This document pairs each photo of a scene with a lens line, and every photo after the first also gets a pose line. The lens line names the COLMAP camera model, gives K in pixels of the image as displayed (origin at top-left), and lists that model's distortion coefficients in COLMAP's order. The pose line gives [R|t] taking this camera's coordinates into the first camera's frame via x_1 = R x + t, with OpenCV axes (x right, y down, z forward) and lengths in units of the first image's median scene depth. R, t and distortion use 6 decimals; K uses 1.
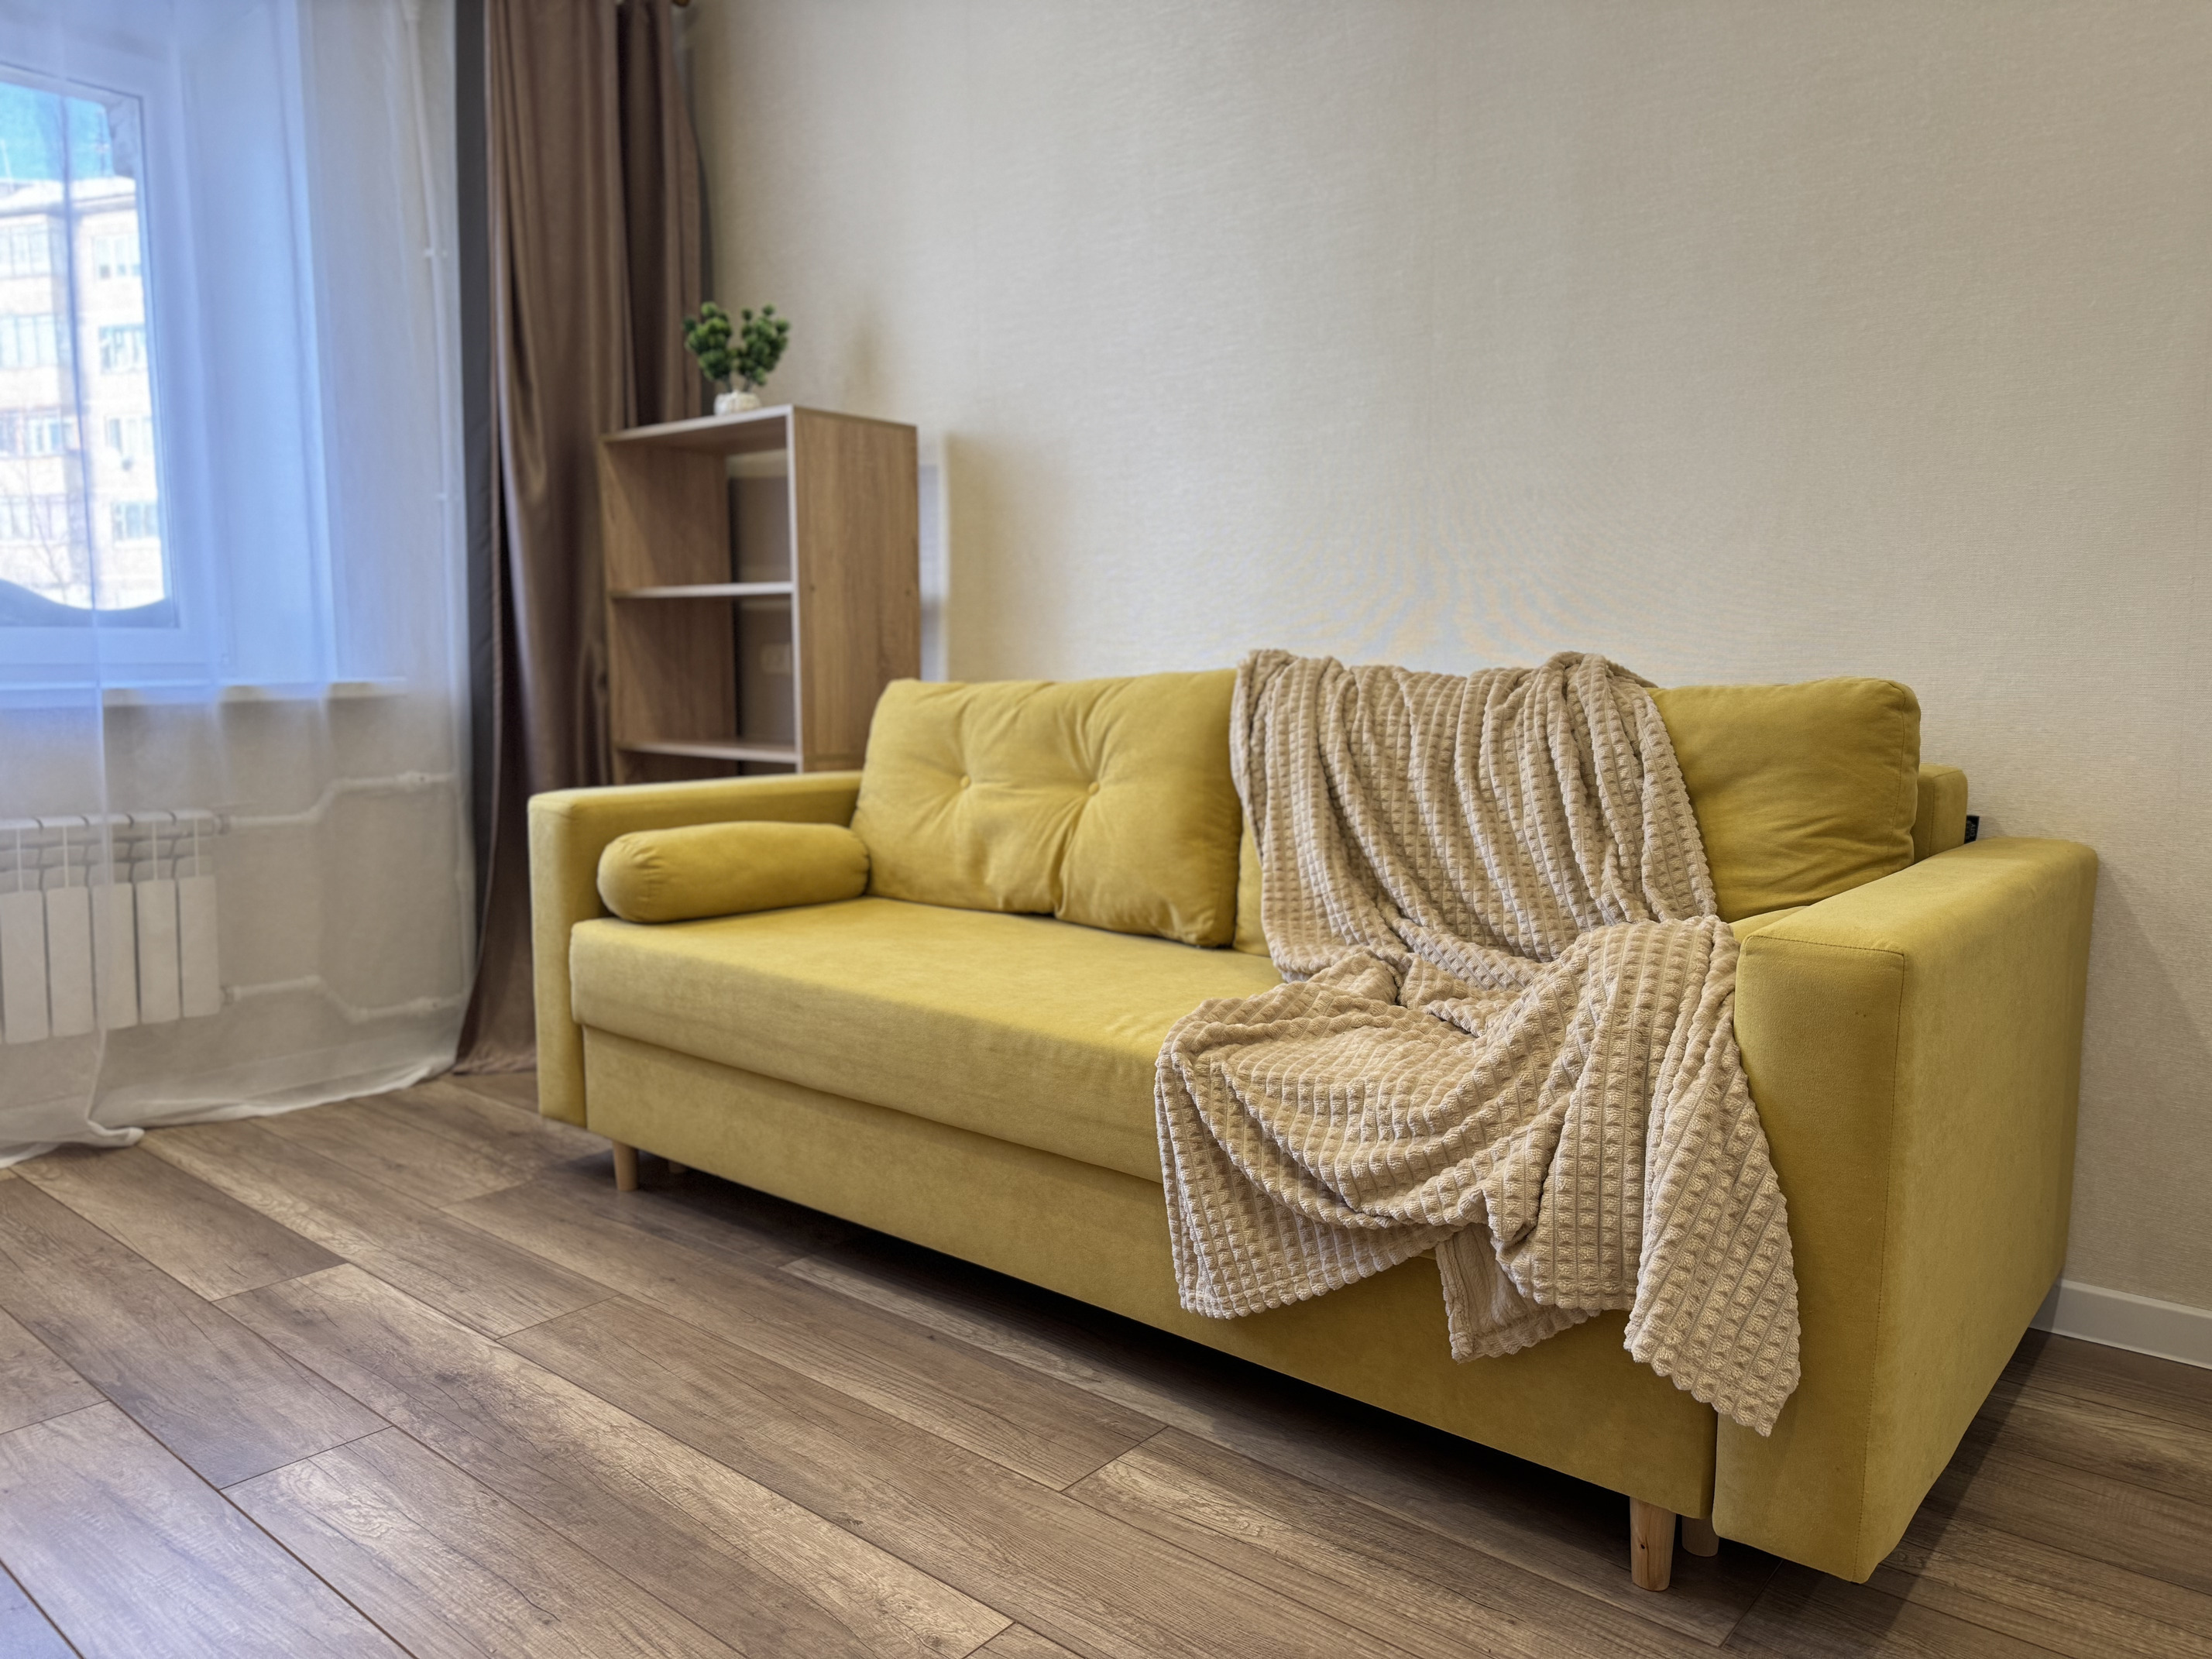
lens RADIAL K [[1553.6, 0, 1104.2], [0, 1553.6, 832.6], [0, 0, 1]] dist [0.058224, -0.069551]
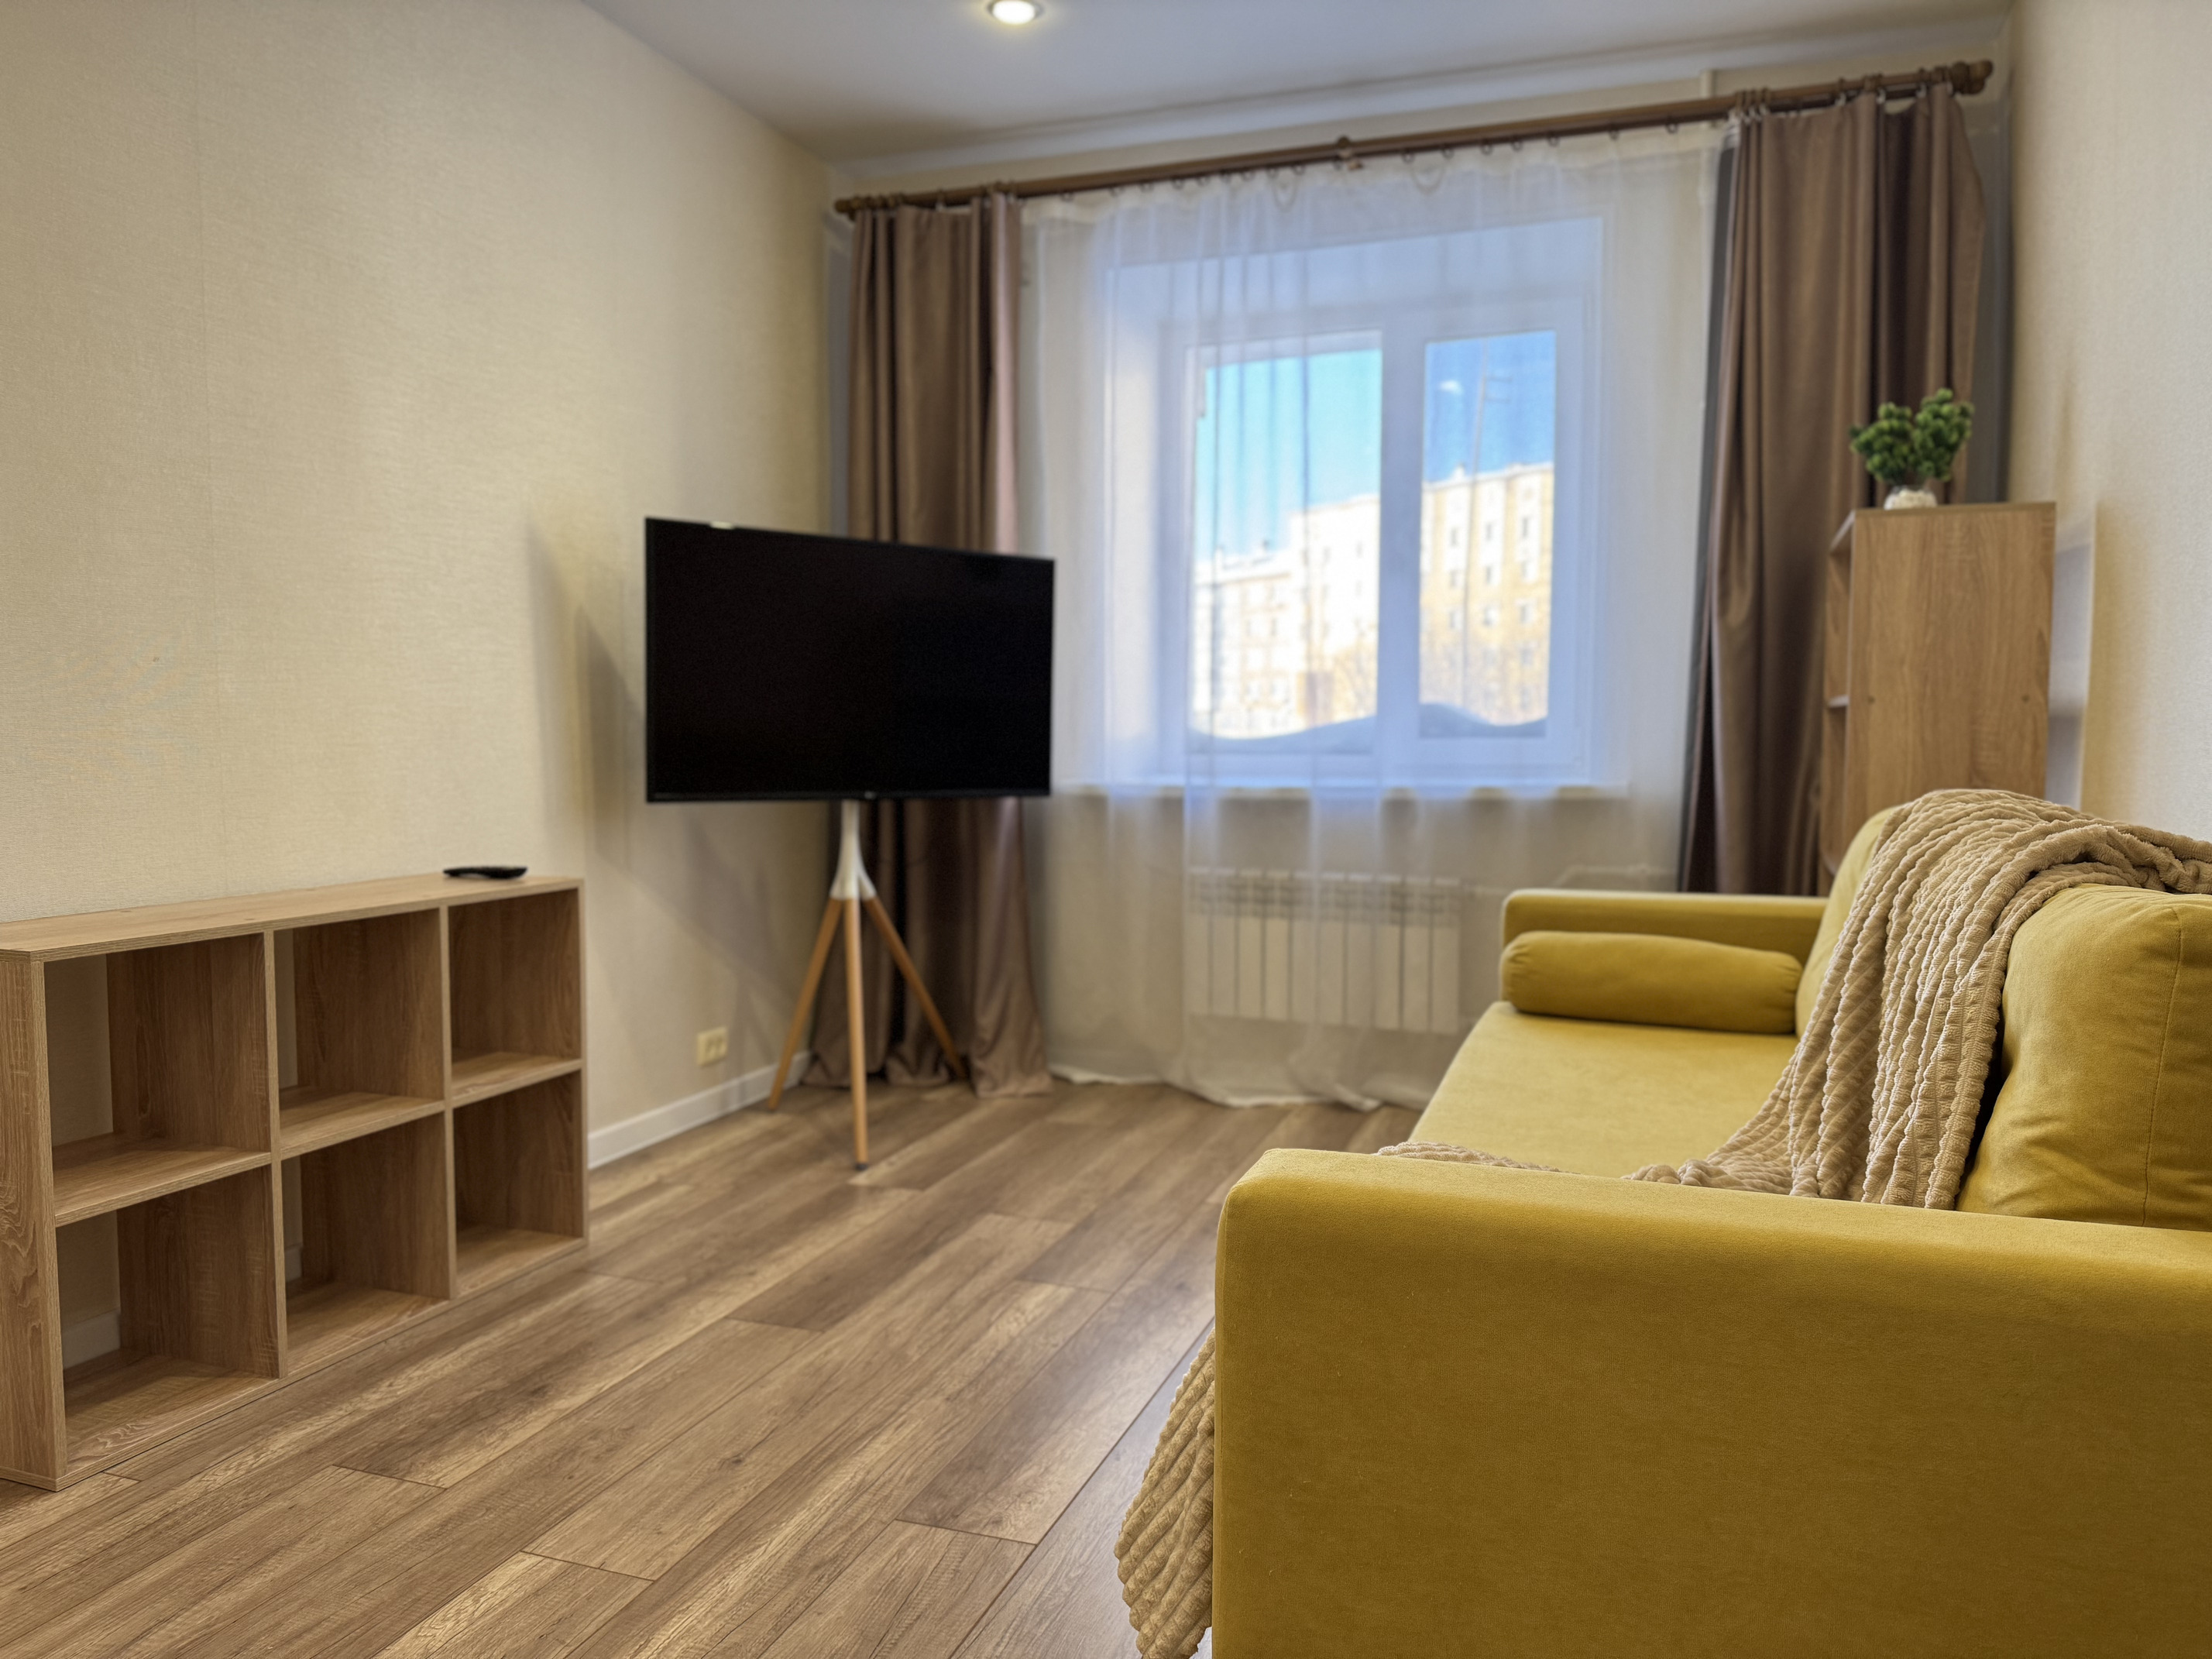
lens RADIAL K [[1553.6, 0, 1113.7], [0, 1553.6, 841.2], [0, 0, 1]] dist [0.058224, -0.069551]
pose [[0.344066, 0.068731, -0.936427, 0.848010], [-0.101556, 0.994191, 0.035657, -0.097060], [0.933437, 0.082831, 0.349047, 0.411876]]
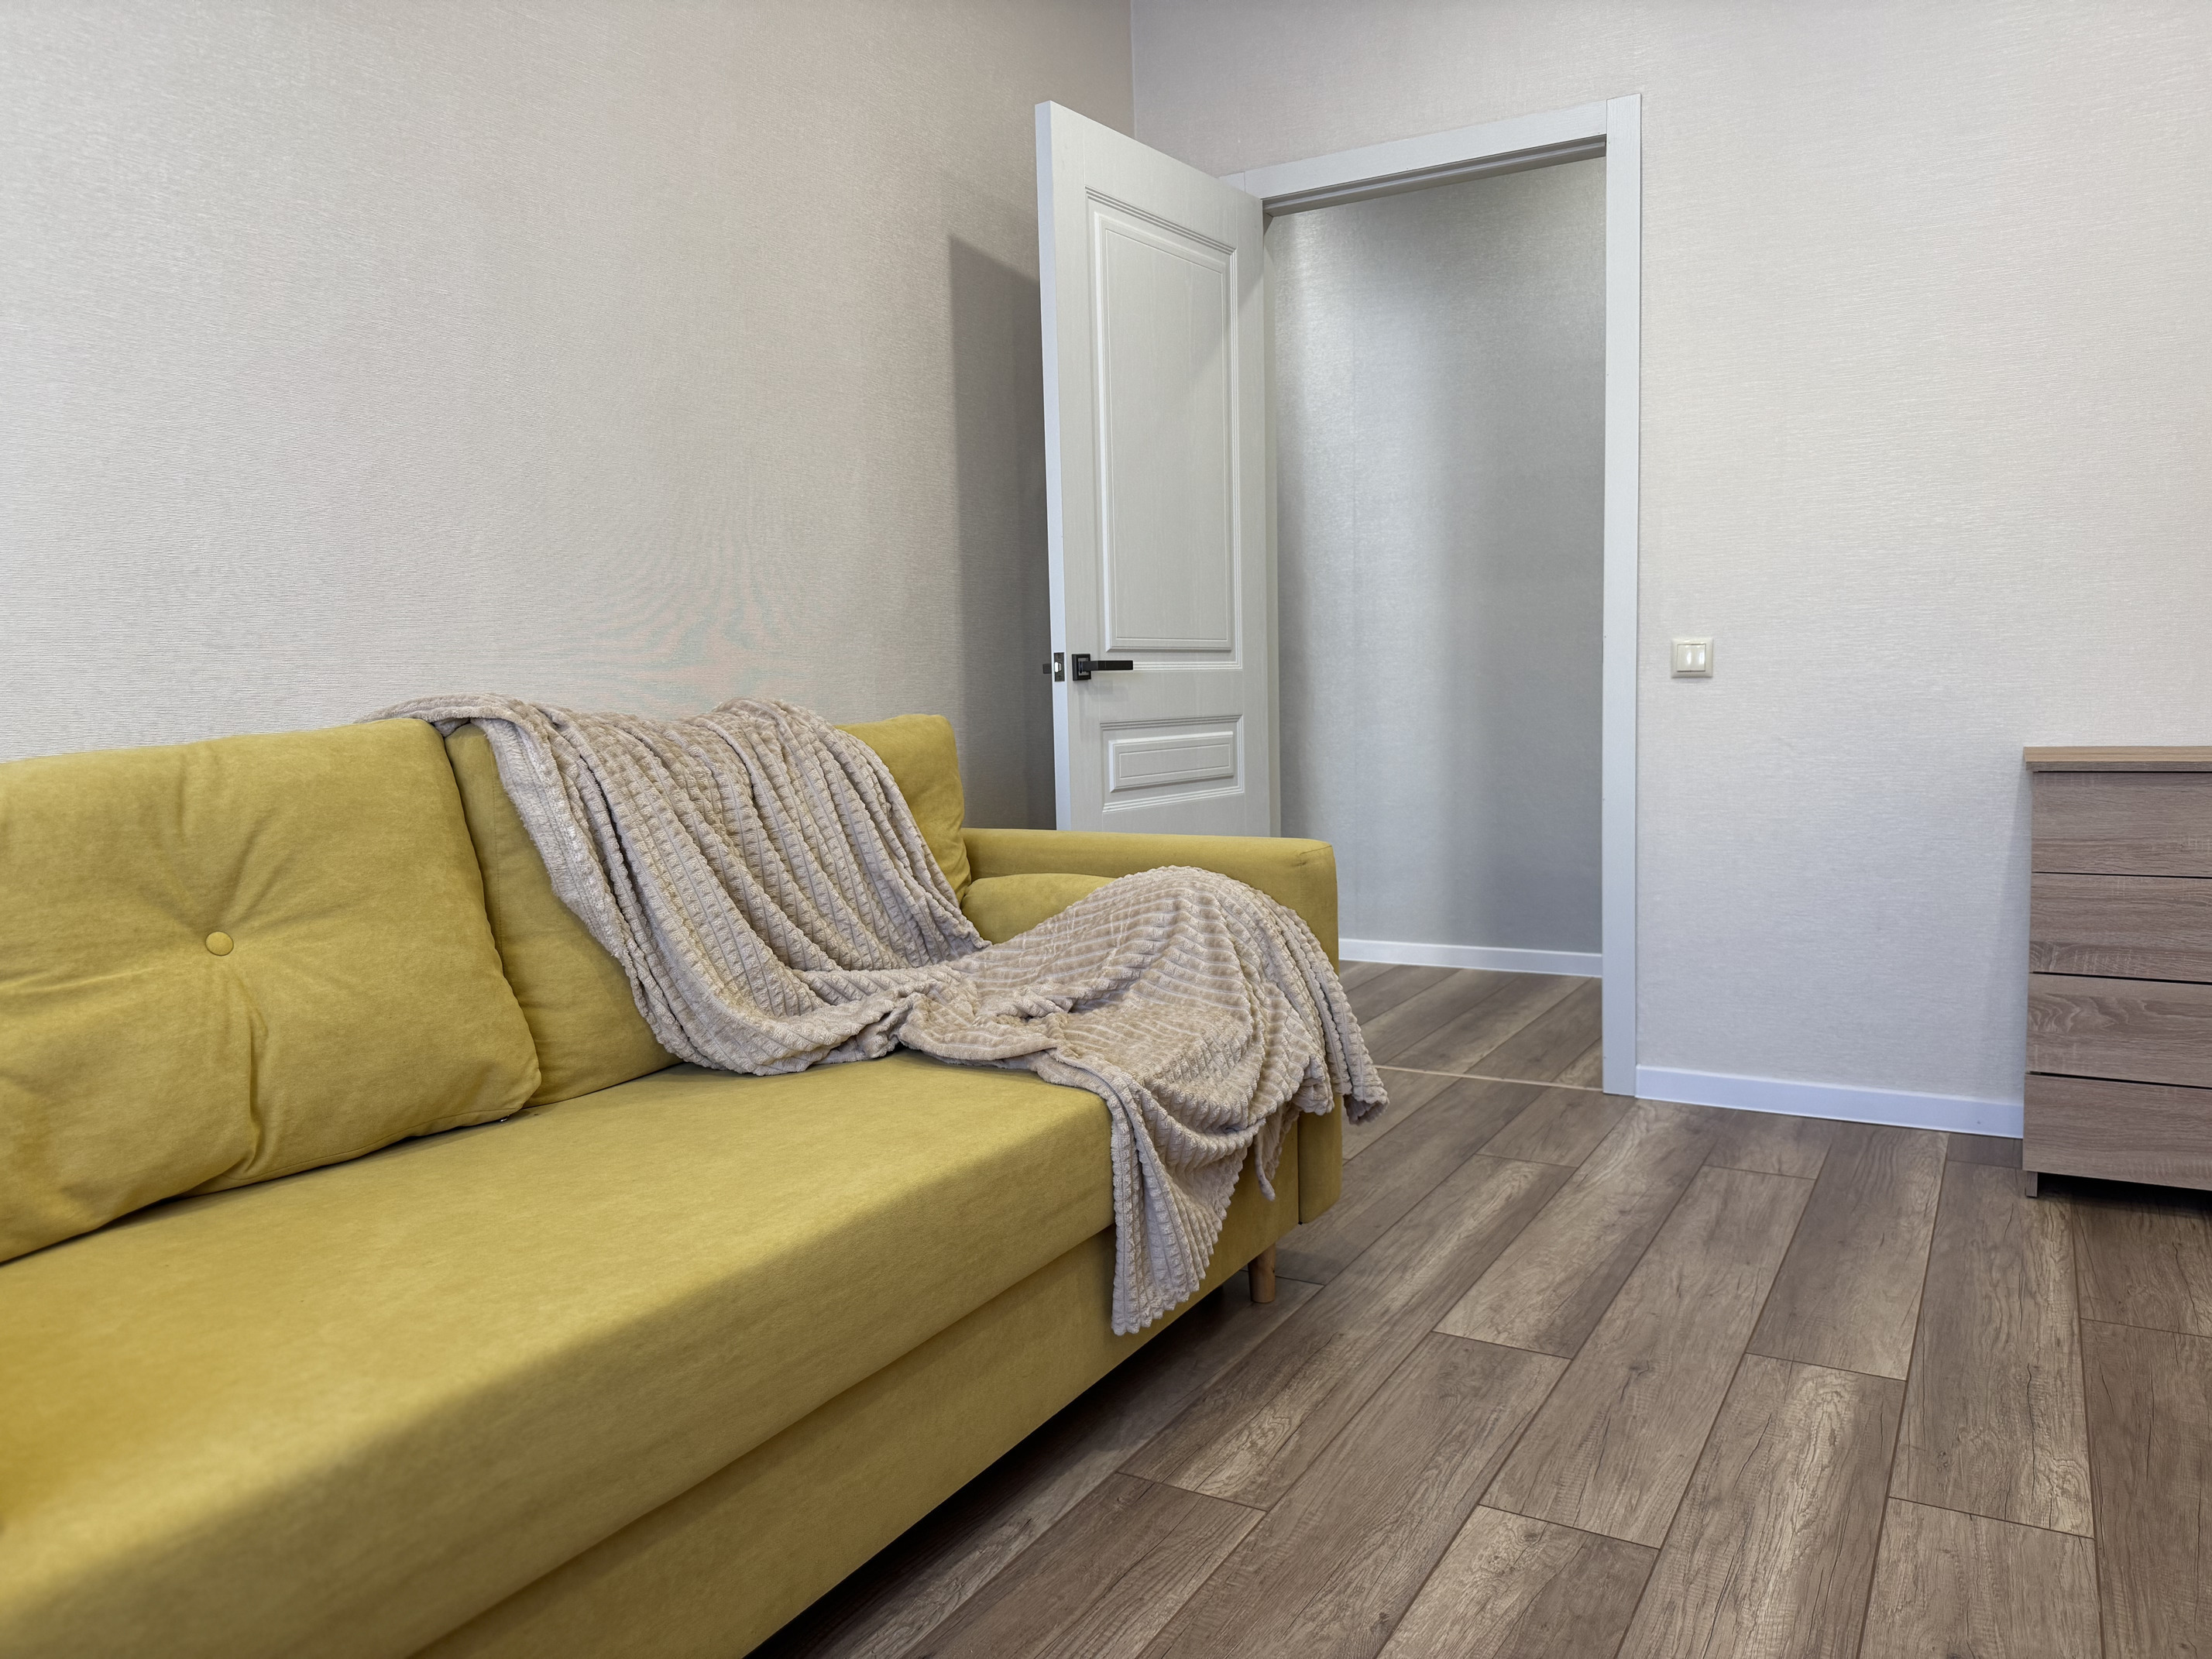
lens RADIAL K [[1553.6, 0, 1110.7], [0, 1553.6, 827.7], [0, 0, 1]] dist [0.058224, -0.069551]
pose [[-0.166133, -0.083861, 0.982531, -0.833918], [0.136780, 0.984786, 0.107181, -0.120114], [-0.976571, 0.152196, -0.152135, 1.015036]]
